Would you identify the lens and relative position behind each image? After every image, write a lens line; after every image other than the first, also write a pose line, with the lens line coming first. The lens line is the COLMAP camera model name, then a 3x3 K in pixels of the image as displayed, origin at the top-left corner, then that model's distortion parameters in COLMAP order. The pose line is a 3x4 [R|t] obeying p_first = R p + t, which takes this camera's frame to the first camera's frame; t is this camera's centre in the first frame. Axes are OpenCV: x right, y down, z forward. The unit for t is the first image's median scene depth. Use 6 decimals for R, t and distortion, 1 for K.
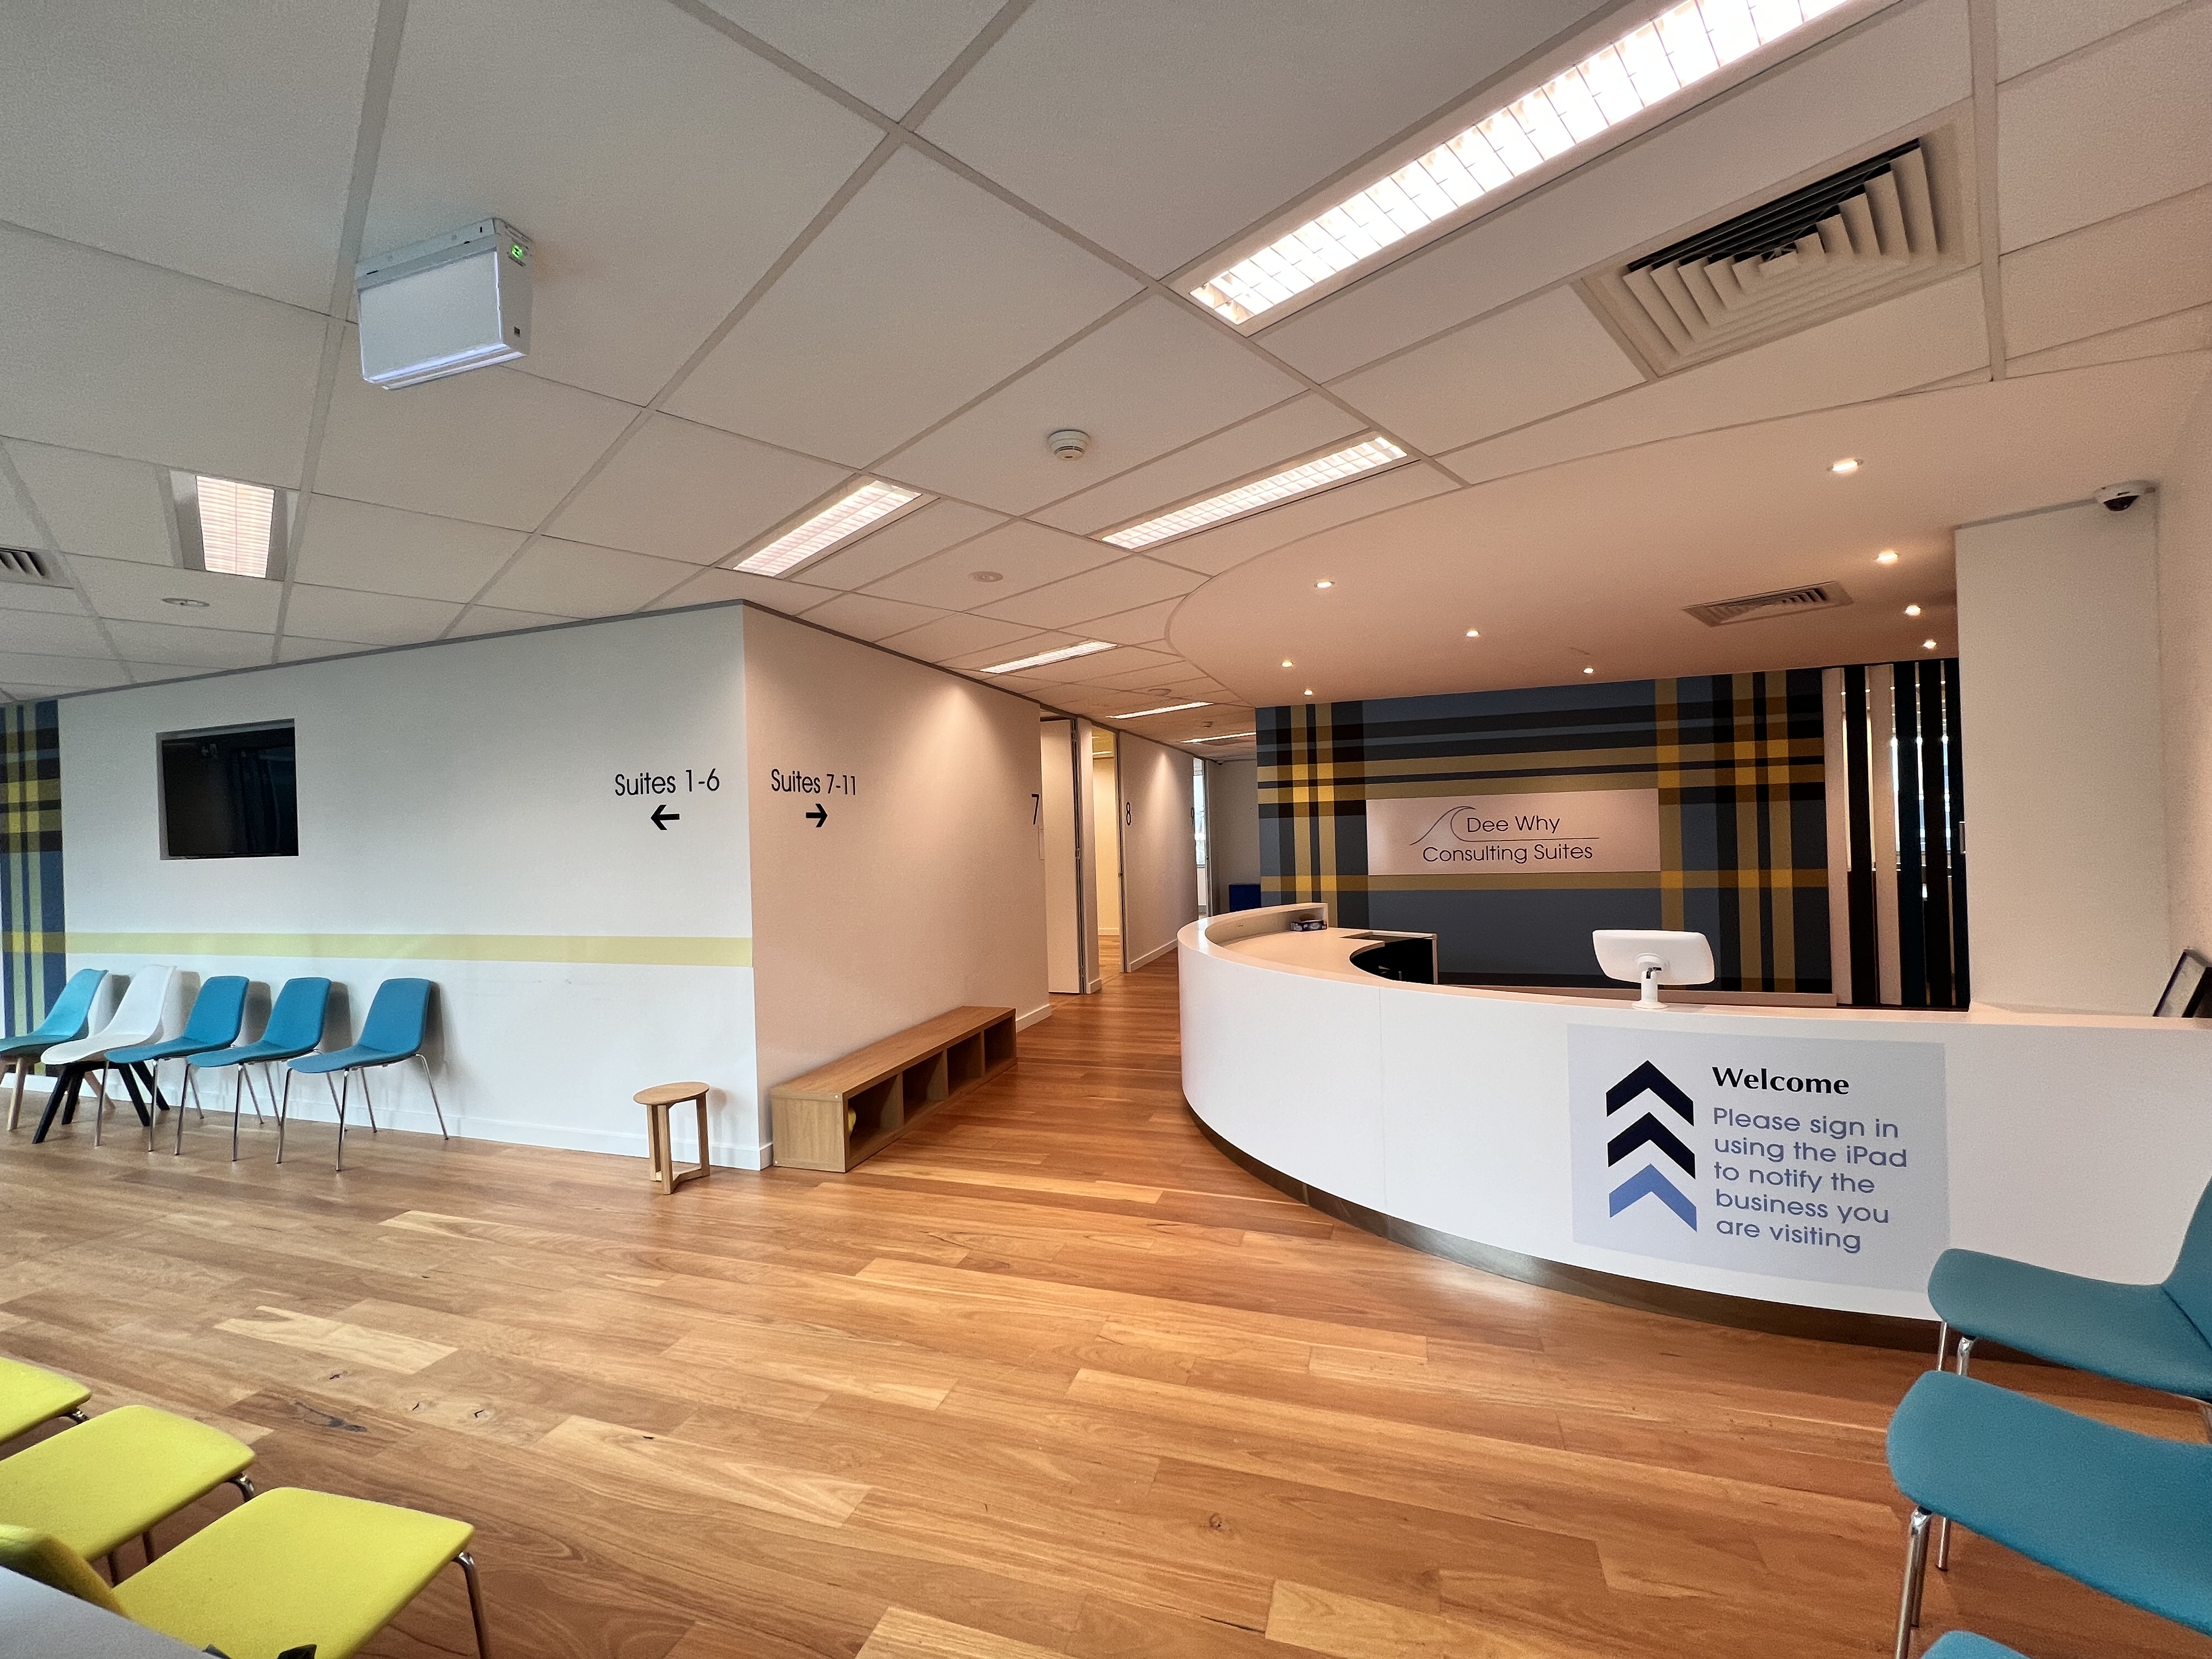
lens RADIAL K [[883.6, 0, 1106.2], [0, 883.6, 834.7], [0, 0, 1]] dist [-0.000938, -0.000116]
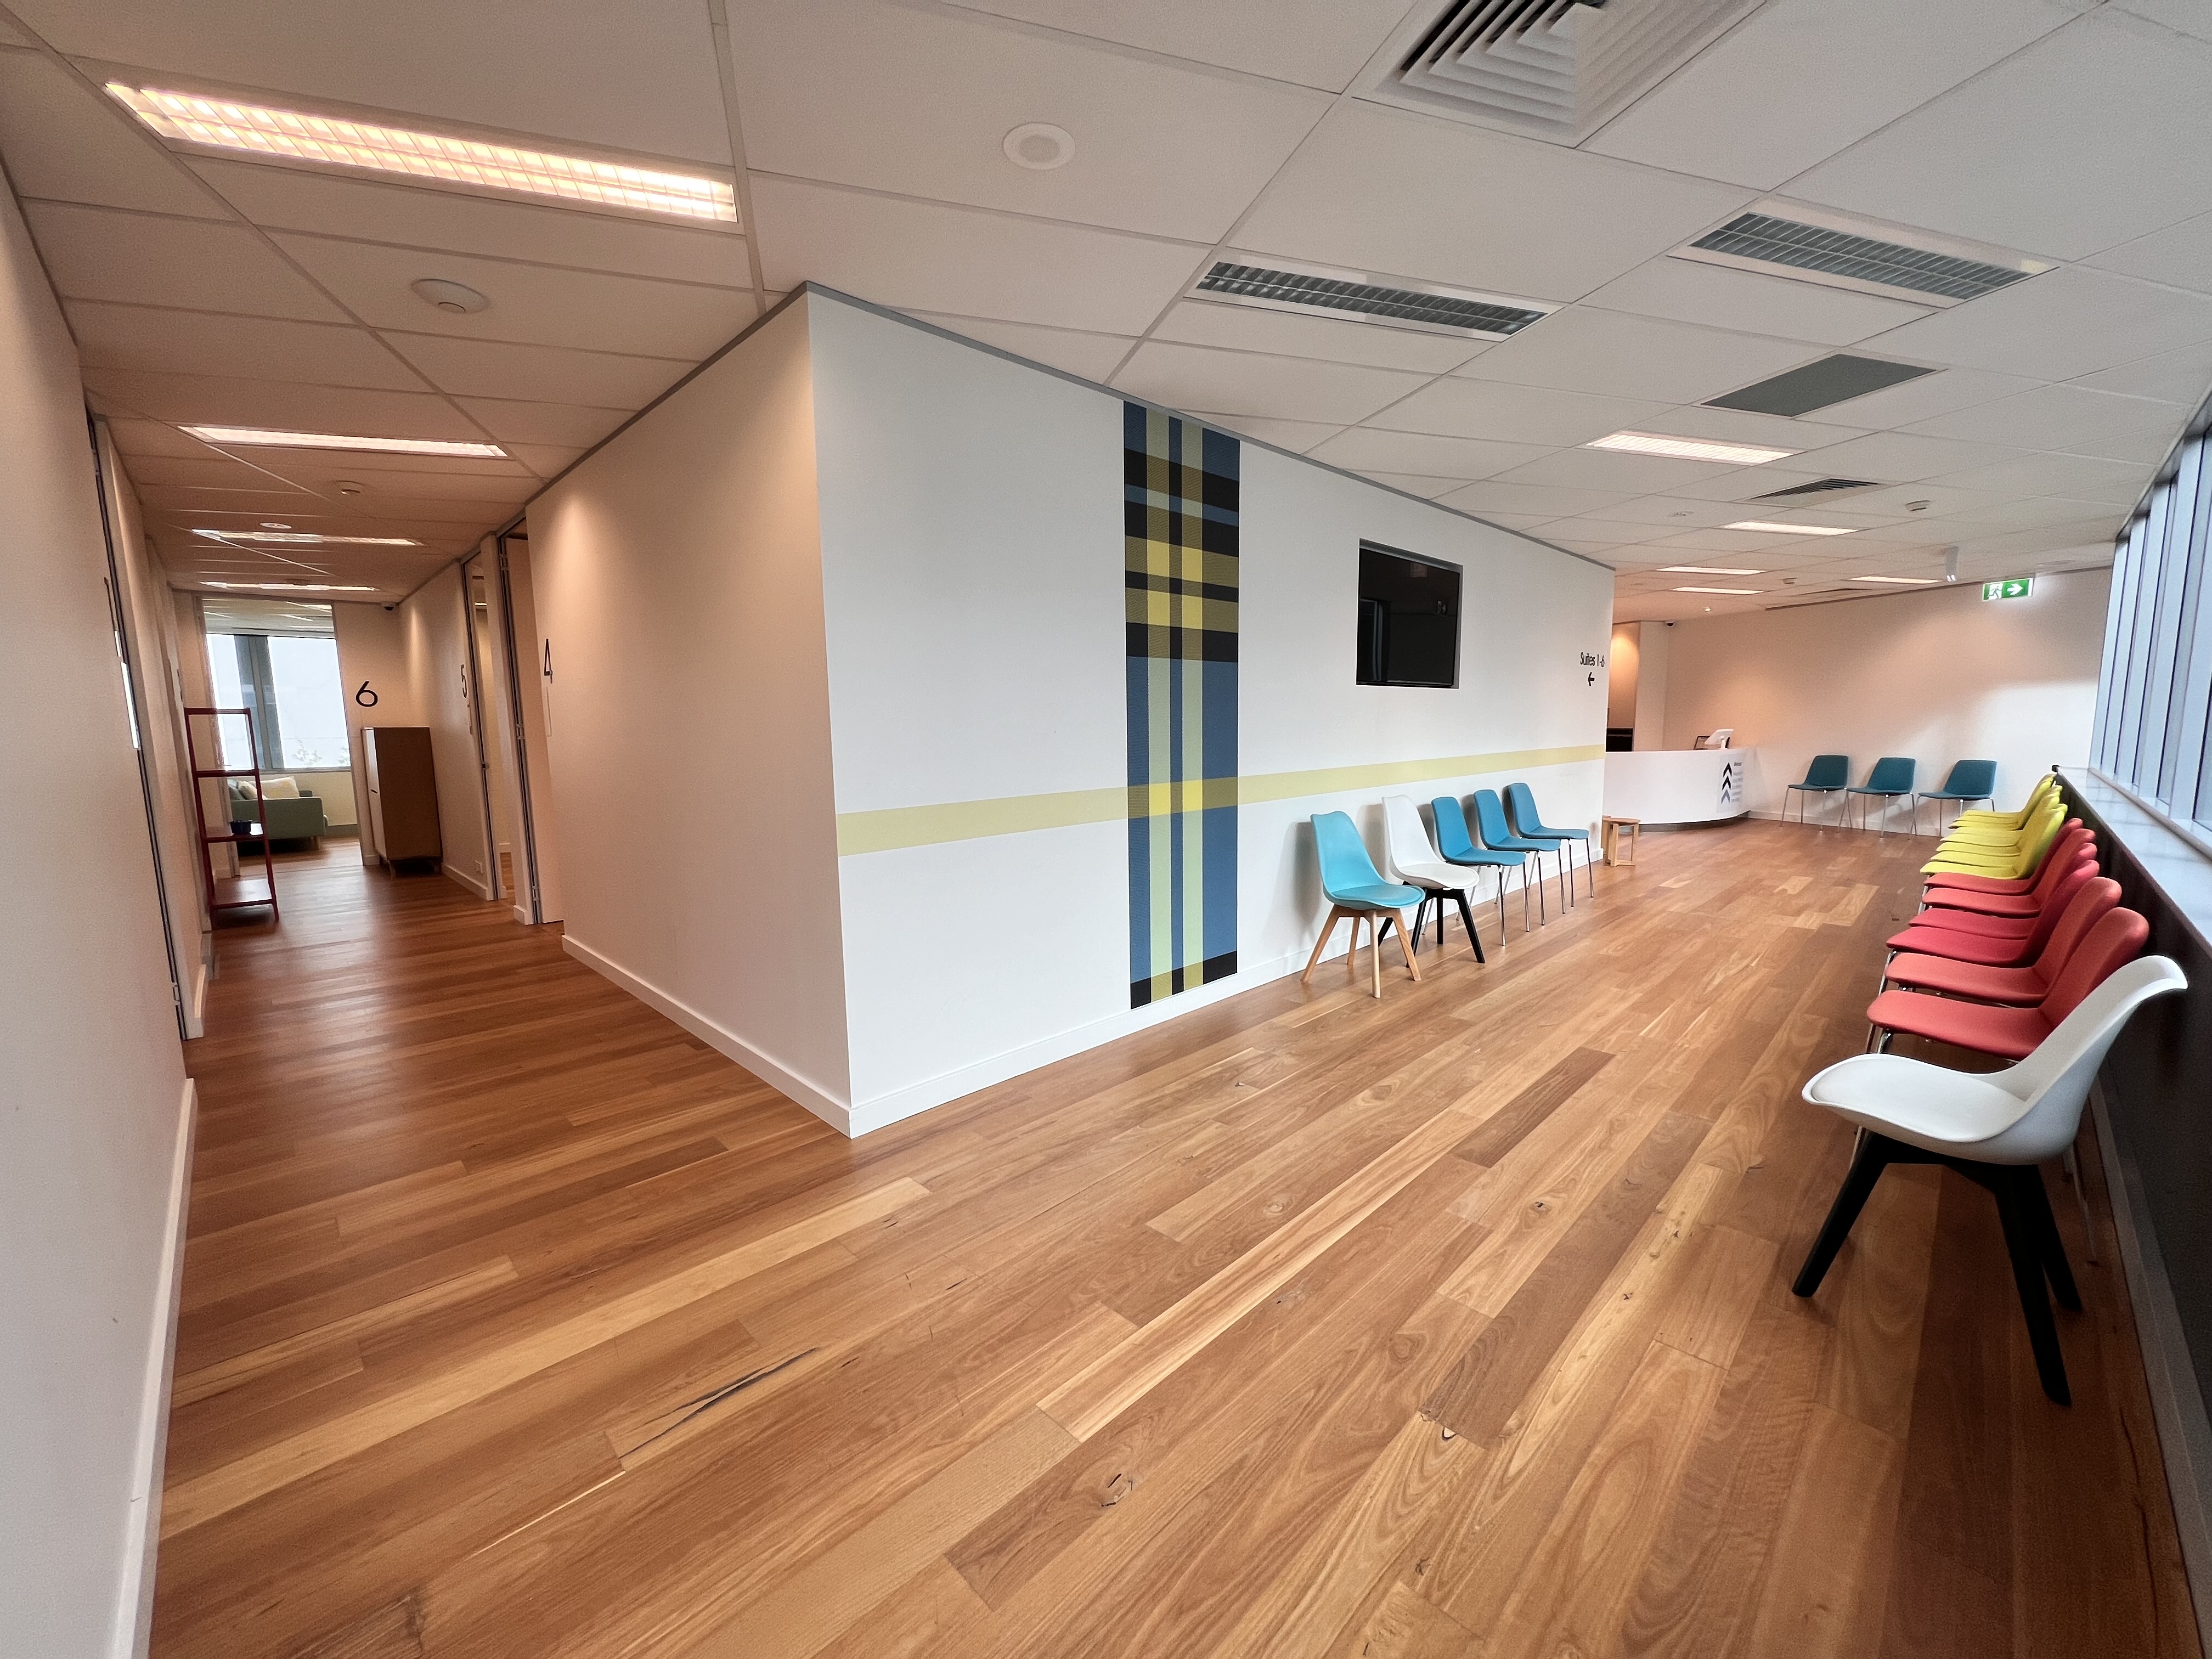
lens RADIAL K [[882.1, 0, 1107.6], [0, 882.1, 830.3], [0, 0, 1]] dist [-0.000014, 0.000000]
pose [[0.450091, -0.084777, 0.888950, -1.873557], [-0.001961, 0.995387, 0.095920, 0.085176], [-0.892981, -0.044915, 0.447848, 0.766710]]
